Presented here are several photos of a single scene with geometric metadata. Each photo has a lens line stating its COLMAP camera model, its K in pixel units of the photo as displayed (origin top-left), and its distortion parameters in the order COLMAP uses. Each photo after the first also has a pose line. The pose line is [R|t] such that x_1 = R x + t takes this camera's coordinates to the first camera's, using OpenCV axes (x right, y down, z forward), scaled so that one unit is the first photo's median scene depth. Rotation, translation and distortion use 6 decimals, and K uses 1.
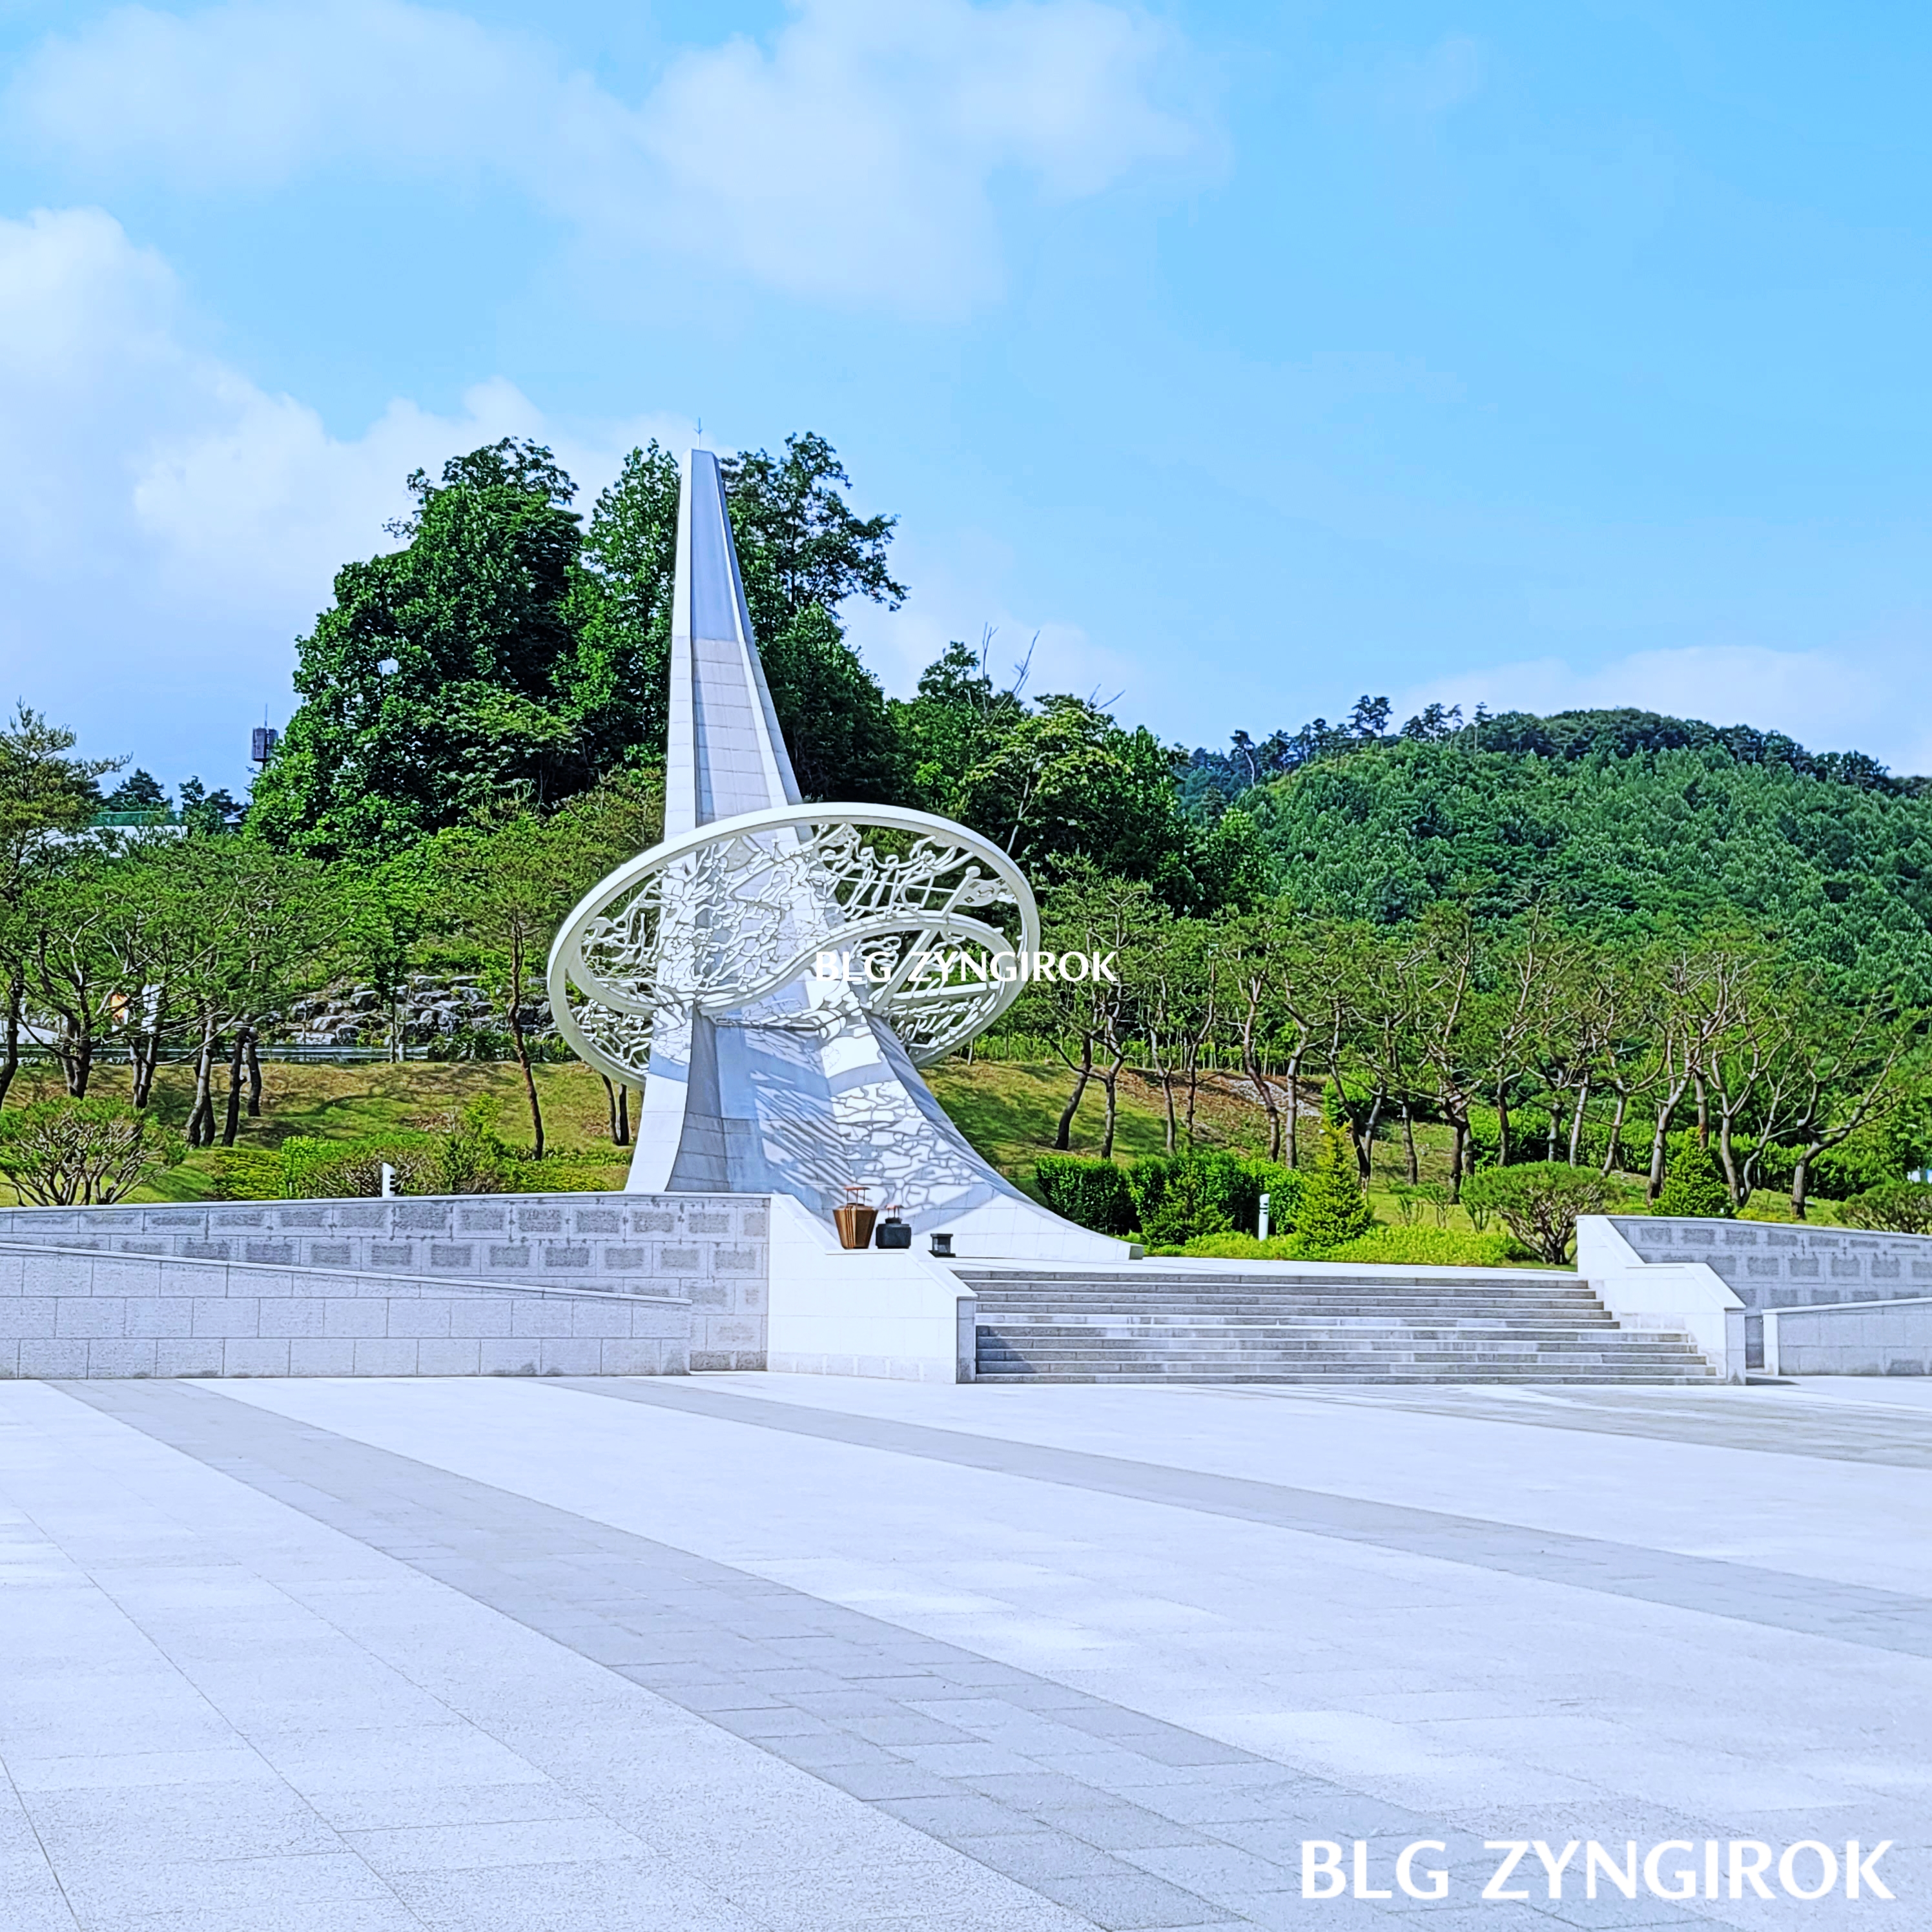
lens RADIAL K [[2938.9, 0, 966.0], [0, 2938.9, 966.0], [0, 0, 1]] dist [0.158643, -0.544864]
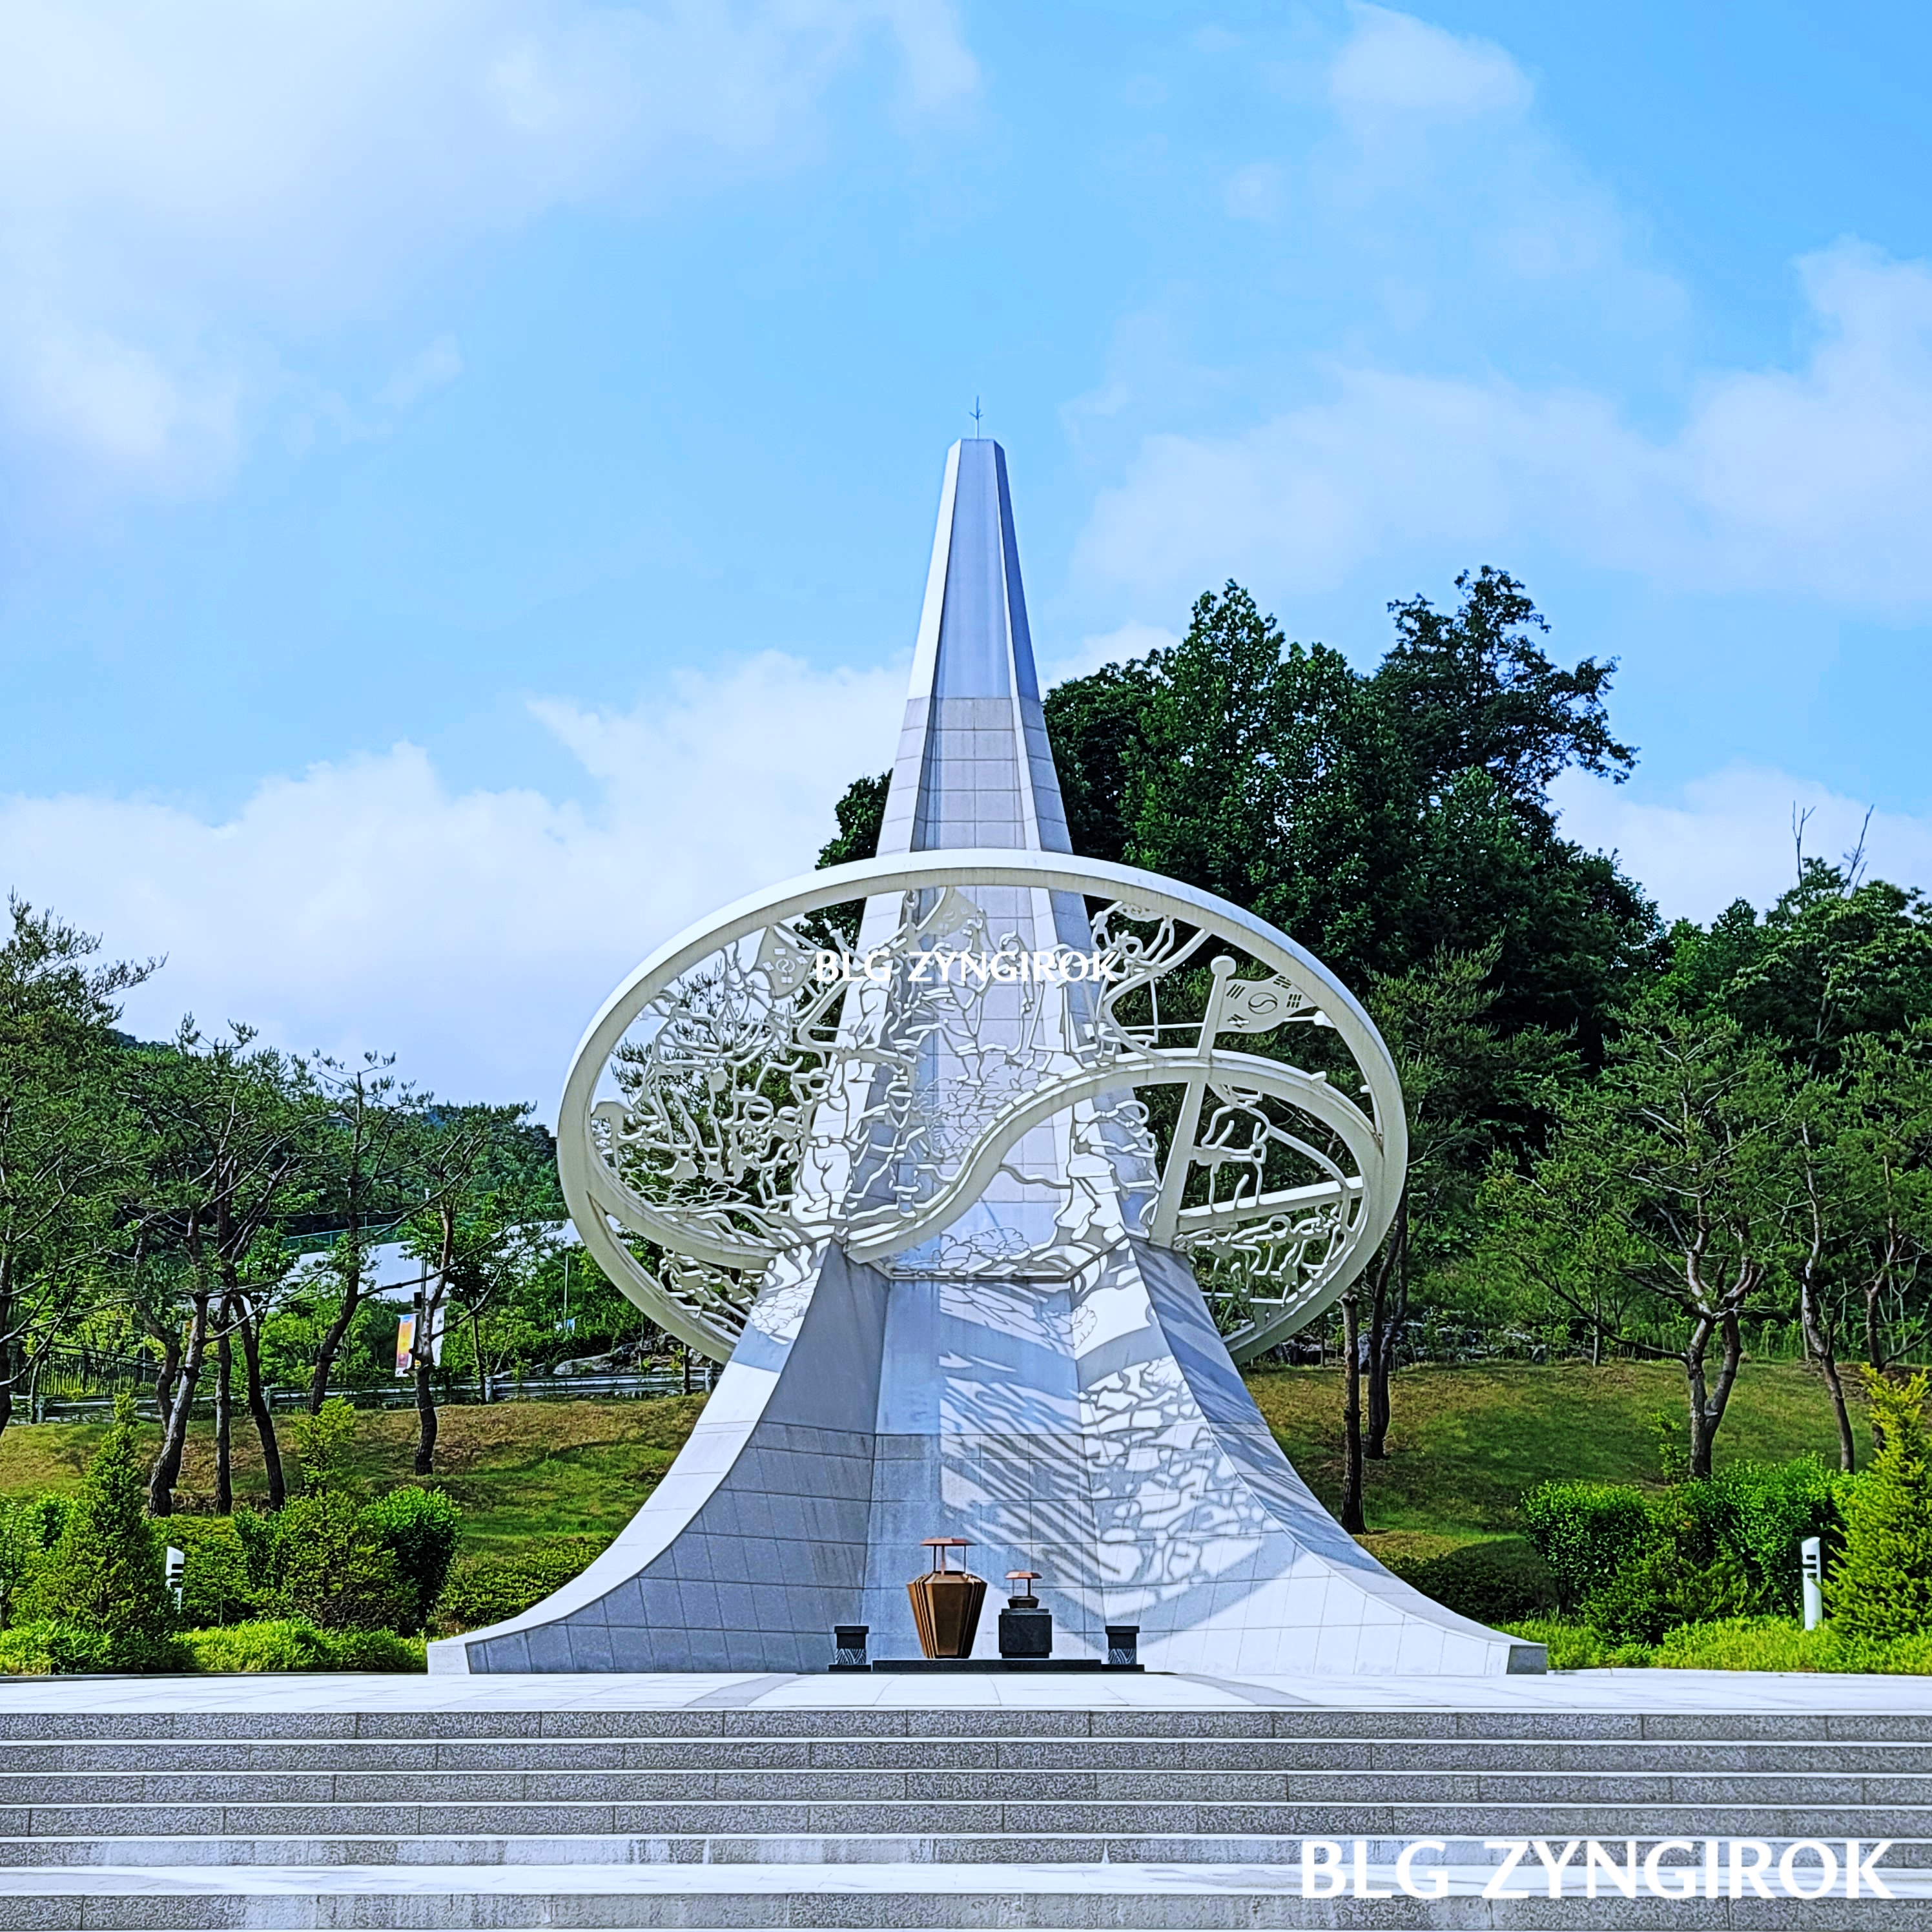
lens RADIAL K [[2938.9, 0, 966.0], [0, 2938.9, 966.0], [0, 0, 1]] dist [0.158643, -0.544864]
pose [[0.927345, -0.102164, -0.359990, 0.154047], [0.052397, 0.987983, -0.145410, 0.045565], [0.370520, 0.115983, 0.921555, 0.450491]]
